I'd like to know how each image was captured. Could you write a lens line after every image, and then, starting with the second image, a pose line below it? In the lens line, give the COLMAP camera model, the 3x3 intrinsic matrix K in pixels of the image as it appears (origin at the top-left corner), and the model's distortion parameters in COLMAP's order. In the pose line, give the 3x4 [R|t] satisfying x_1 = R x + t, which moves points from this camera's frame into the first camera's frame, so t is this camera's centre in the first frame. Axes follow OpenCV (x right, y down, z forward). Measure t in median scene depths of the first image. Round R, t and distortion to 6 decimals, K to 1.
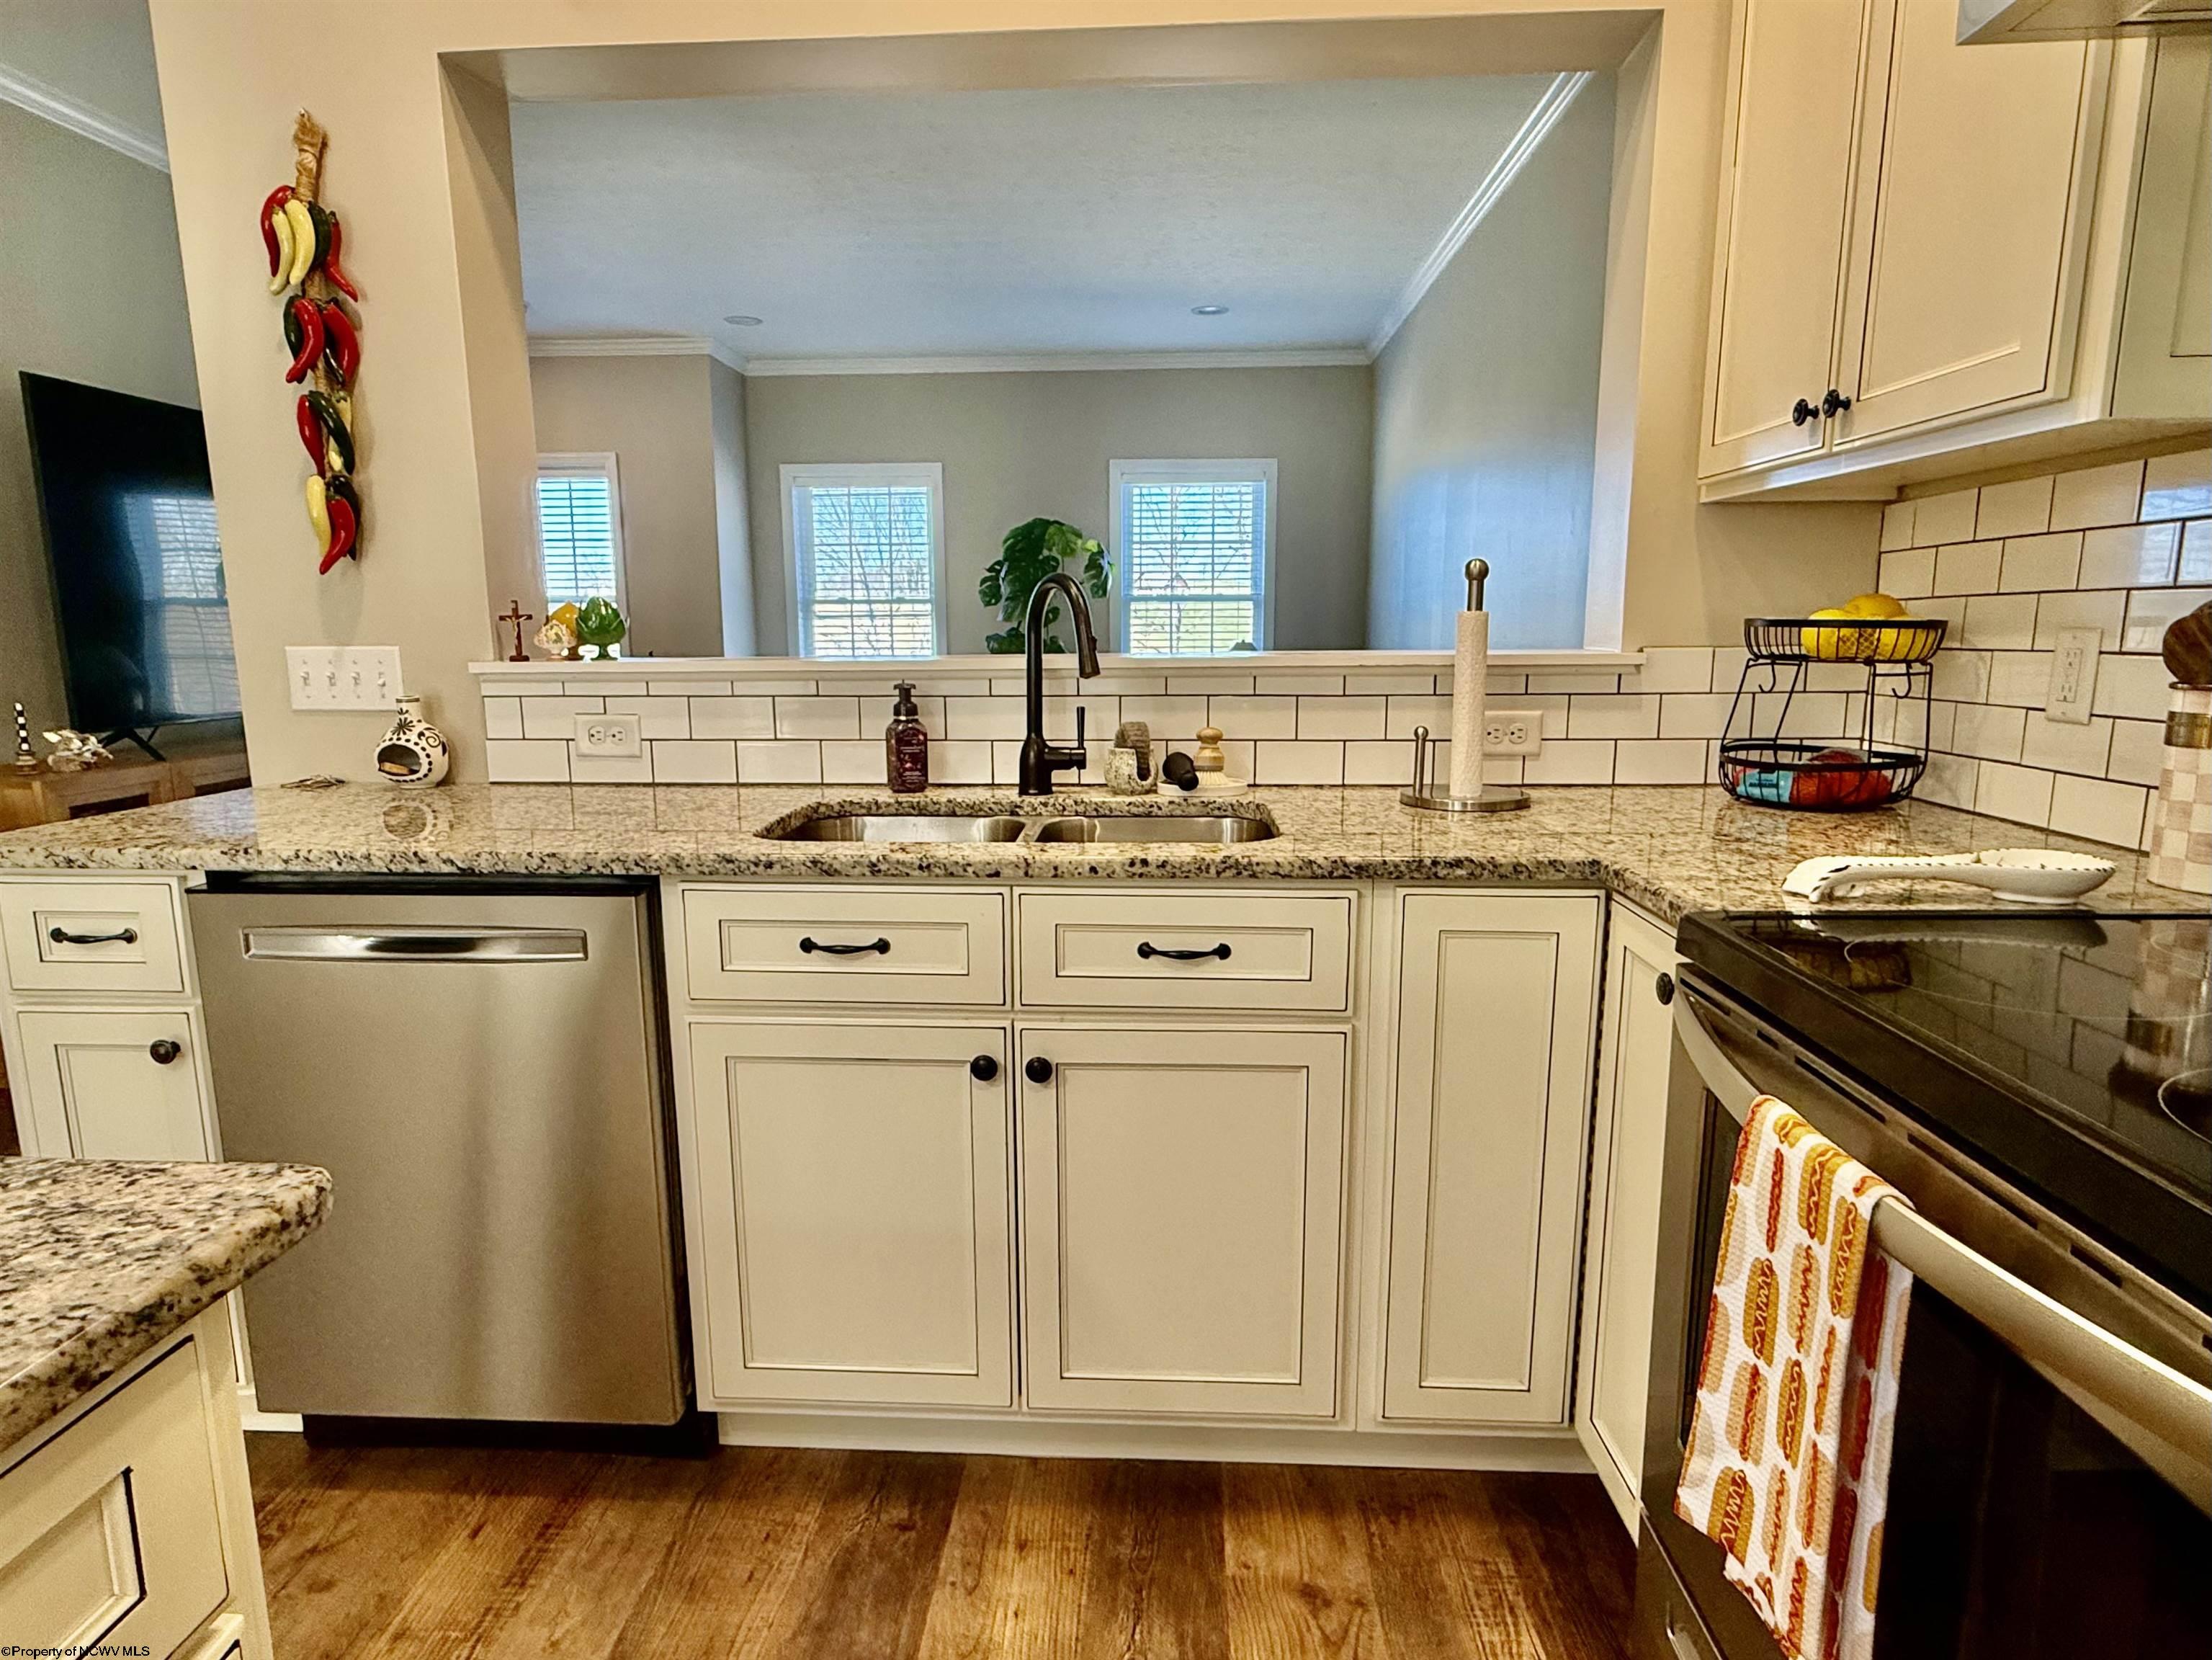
lens RADIAL K [[1228.7, 0, 1106.0], [0, 1228.7, 830.0], [0, 0, 1]] dist [-0.000848, 0.000532]
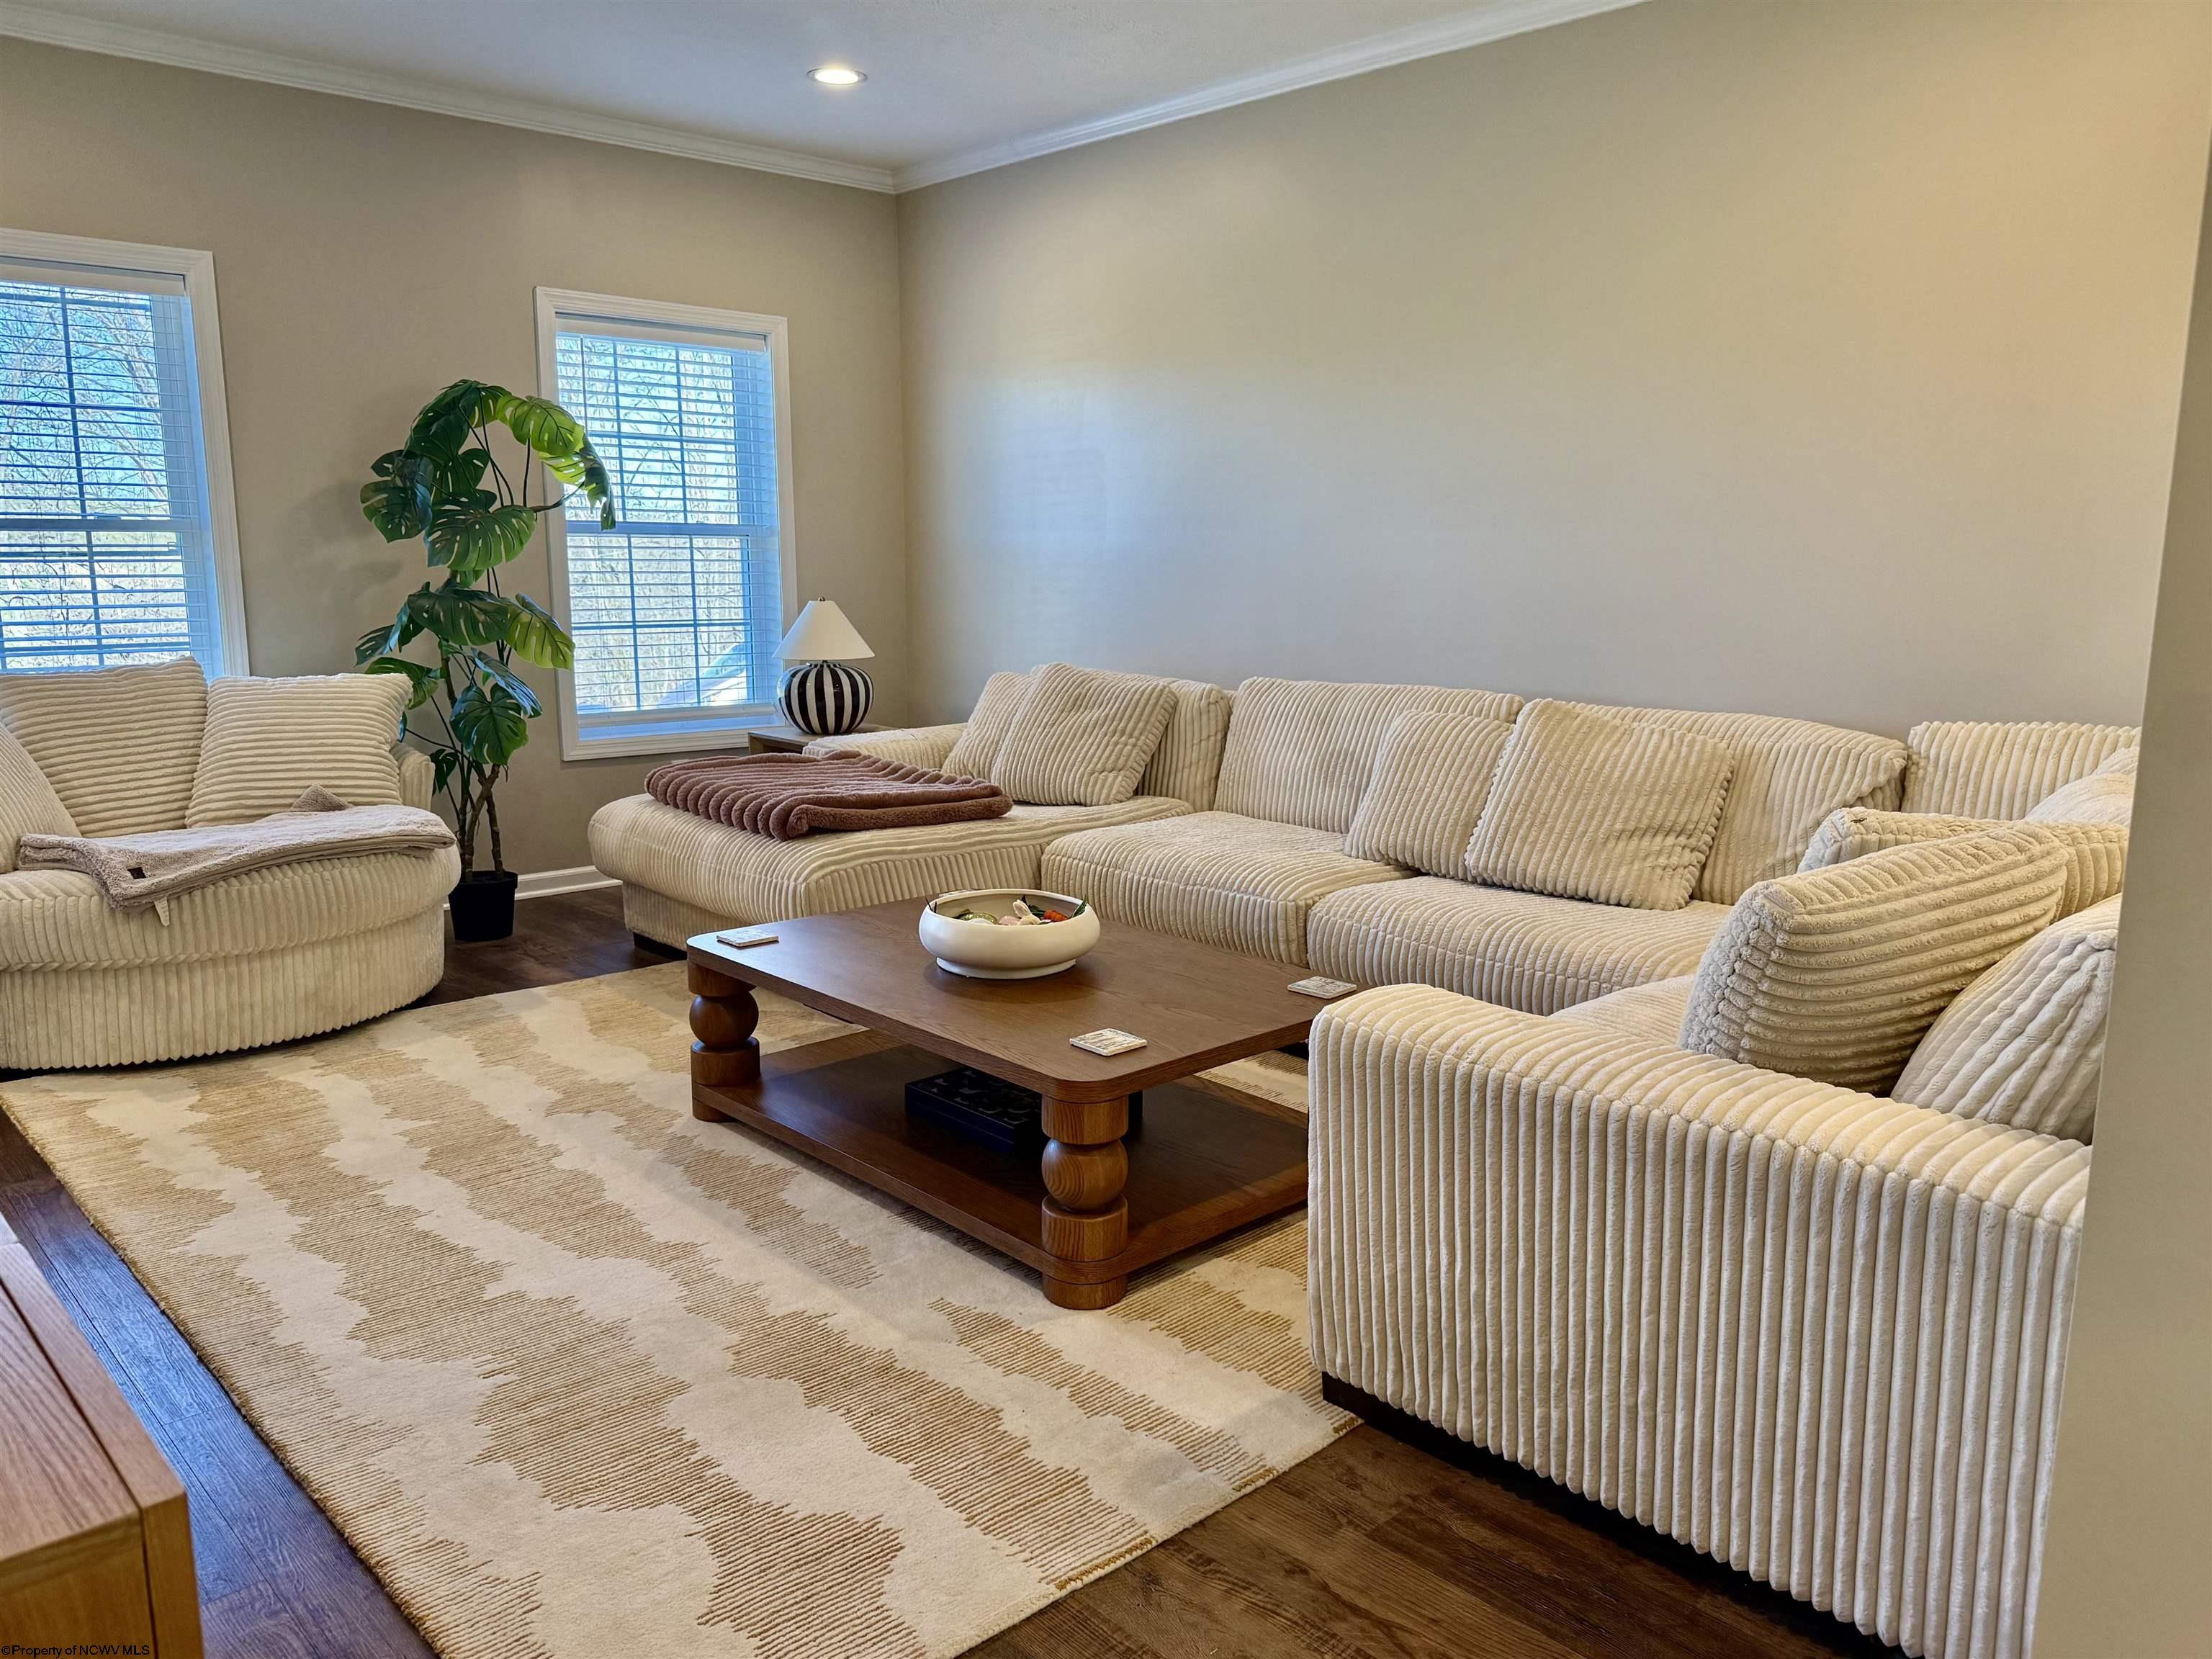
lens RADIAL K [[1627.7, 0, 1112.4], [0, 1627.7, 854.1], [0, 0, 1]] dist [0.159041, -0.299758]
pose [[0.690924, -0.121338, 0.712672, -1.382327], [0.109621, 0.991999, 0.062620, -0.201738], [-0.714568, 0.034858, 0.698697, 0.985294]]
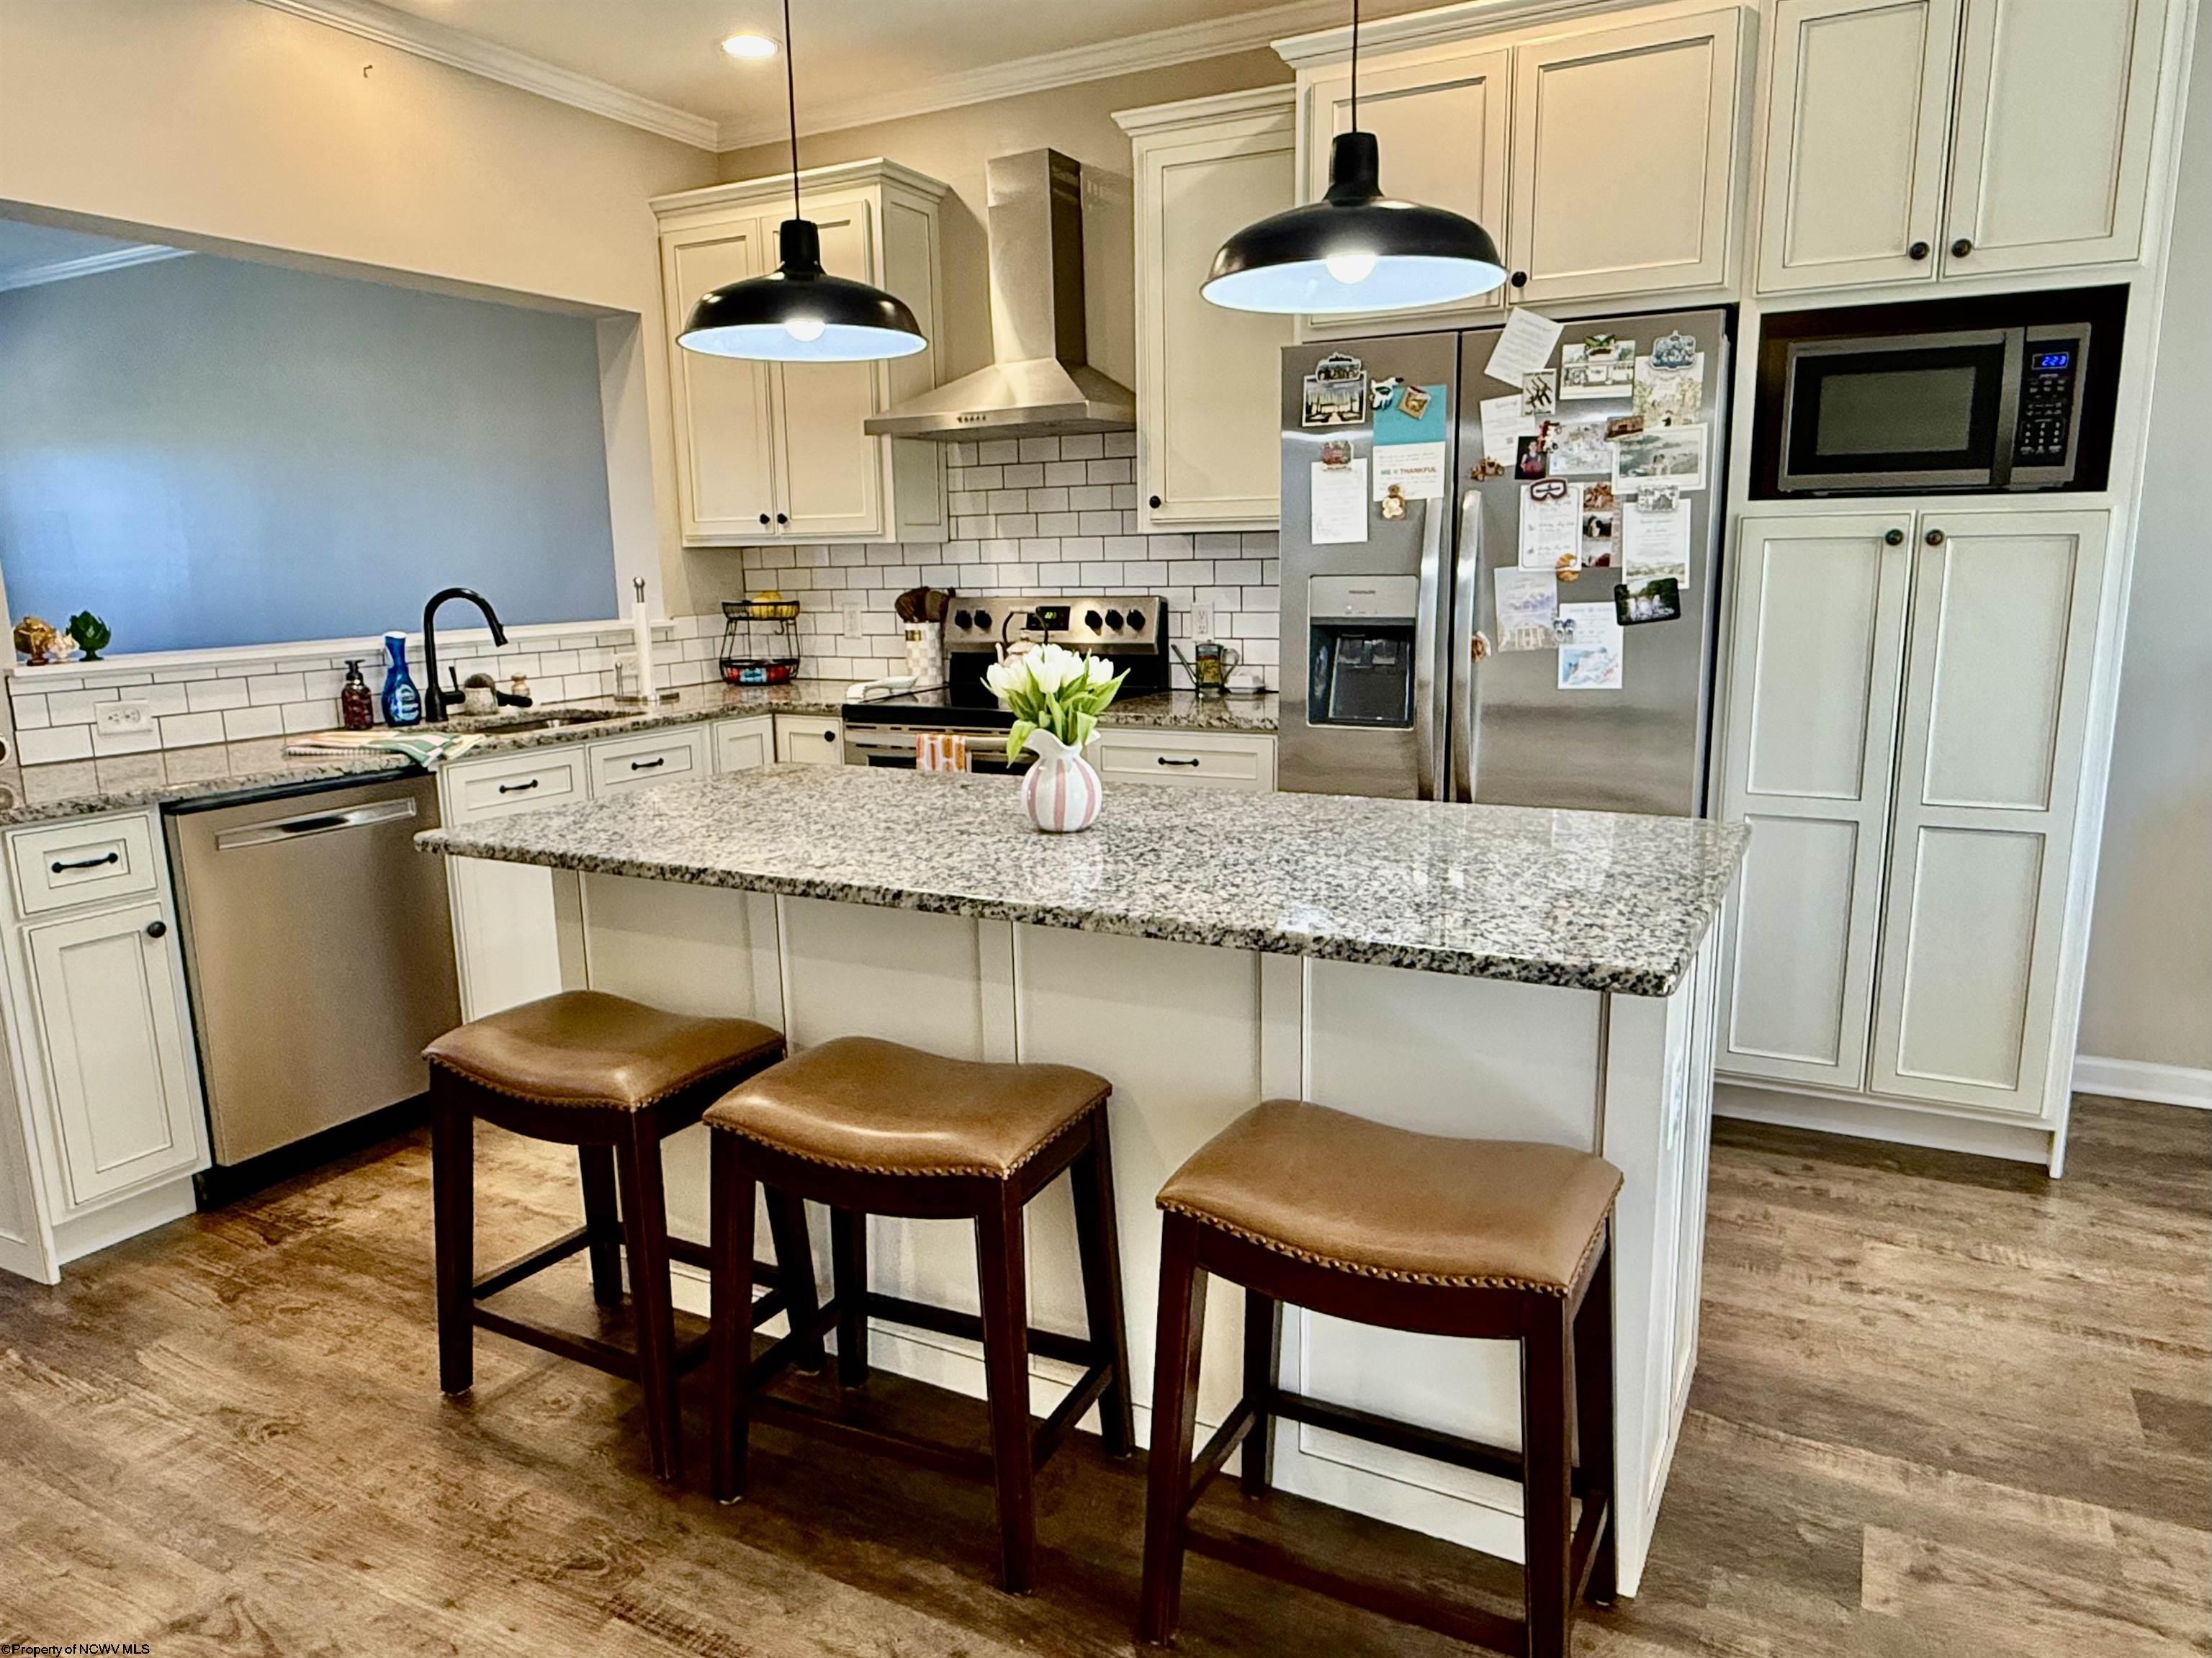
lens RADIAL K [[1450.5, 0, 1091.0], [0, 1450.5, 843.2], [0, 0, 1]] dist [-0.001899, 0.001184]
pose [[0.423036, -0.178848, 0.888287, -1.447673], [0.168393, 0.978767, 0.116870, 0.050840], [-0.890328, 0.100141, 0.444171, -0.626138]]
